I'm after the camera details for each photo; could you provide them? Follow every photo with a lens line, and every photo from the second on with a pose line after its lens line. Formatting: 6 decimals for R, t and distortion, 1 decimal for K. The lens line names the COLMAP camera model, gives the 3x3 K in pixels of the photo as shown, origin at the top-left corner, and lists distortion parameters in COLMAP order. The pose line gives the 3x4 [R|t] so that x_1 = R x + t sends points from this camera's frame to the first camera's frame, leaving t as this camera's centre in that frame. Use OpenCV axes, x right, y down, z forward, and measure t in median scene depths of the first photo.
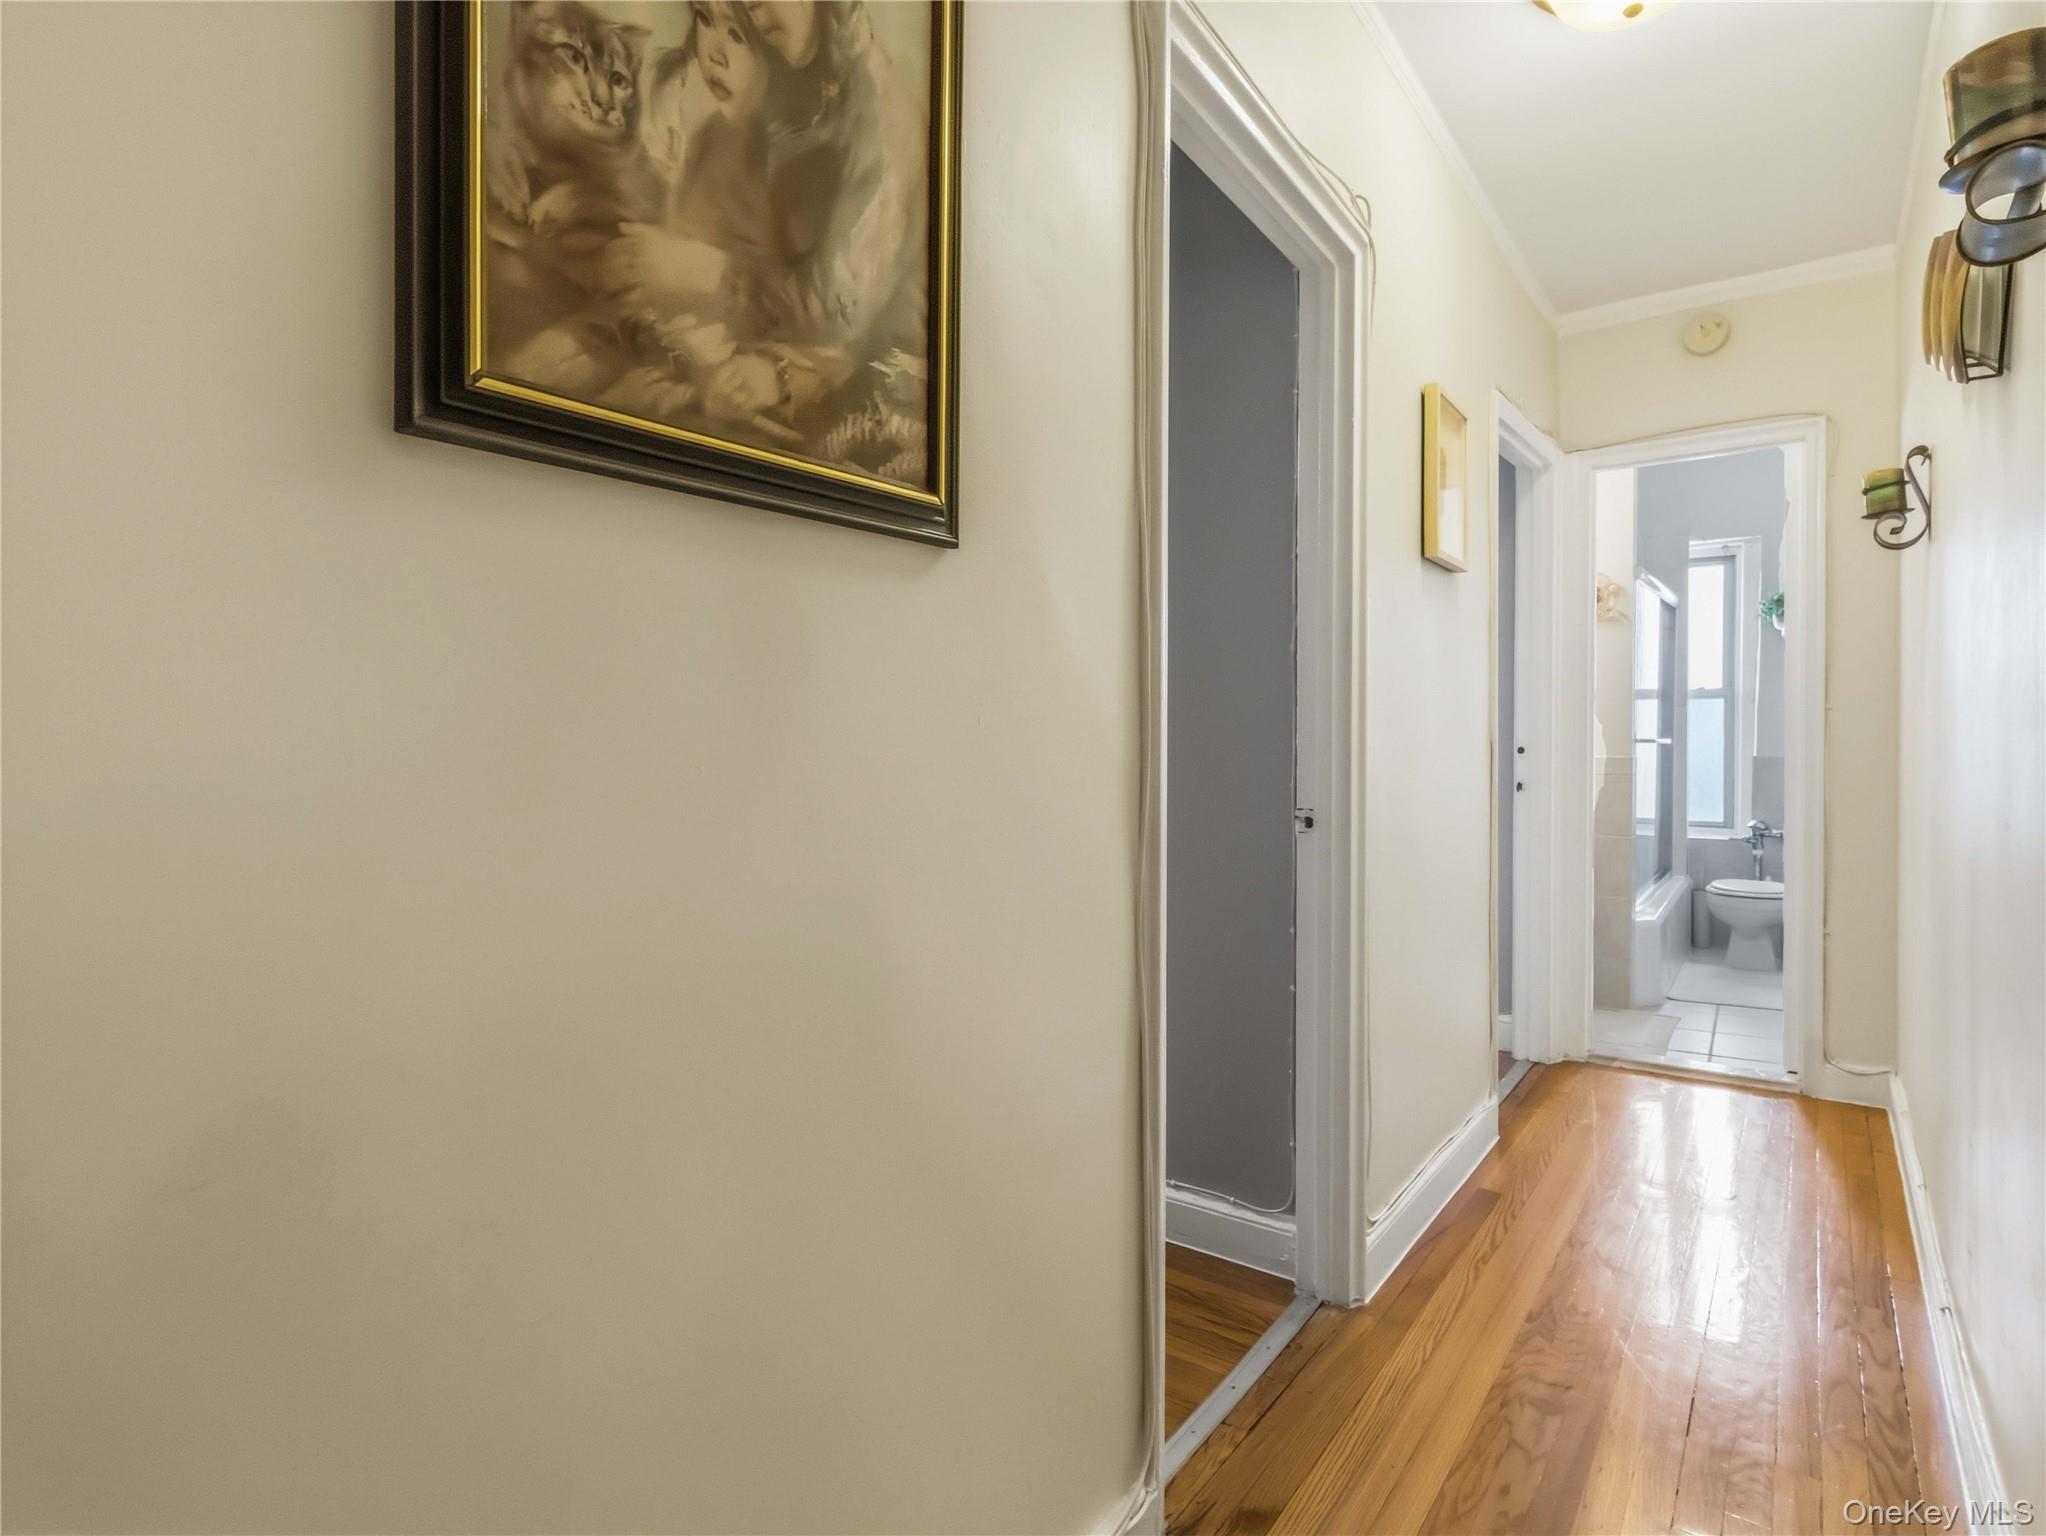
lens RADIAL K [[1069.8, 0, 1025.0], [0, 1069.8, 745.5], [0, 0, 1]] dist [0.001754, 0.000406]
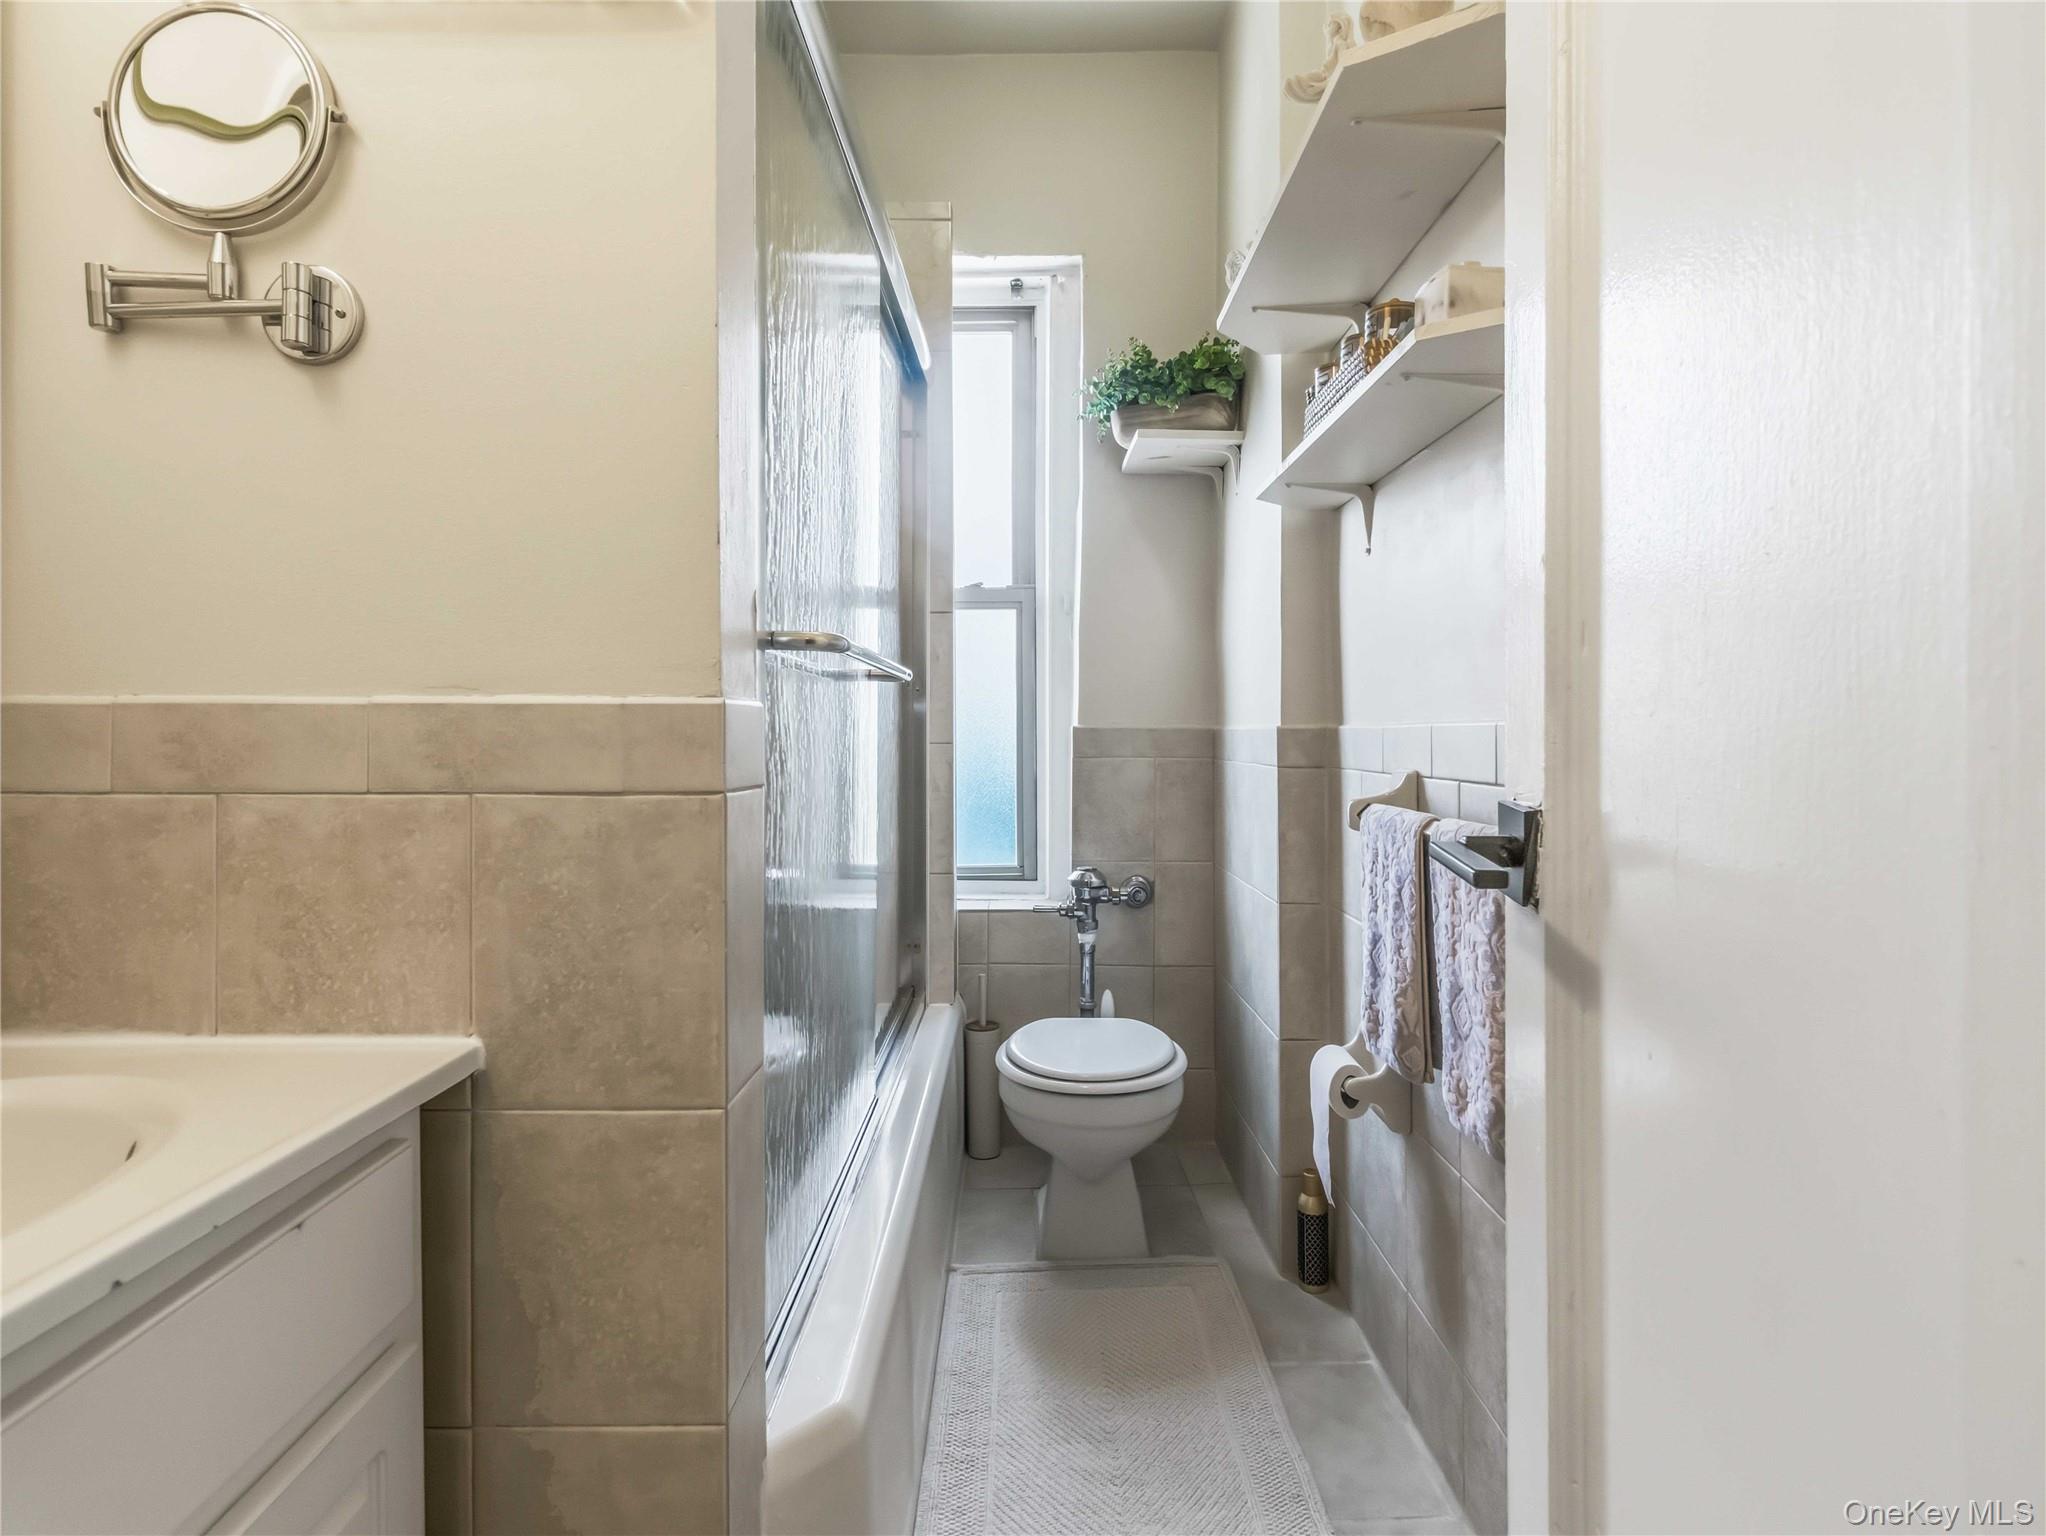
lens RADIAL K [[1069.8, 0, 1025.0], [0, 1069.8, 745.5], [0, 0, 1]] dist [0.001754, 0.000406]
pose [[0.808466, -0.008975, 0.588475, 0.380603], [0.007966, 0.999959, 0.004307, 0.014997], [-0.588489, 0.001205, 0.808504, 0.621889]]
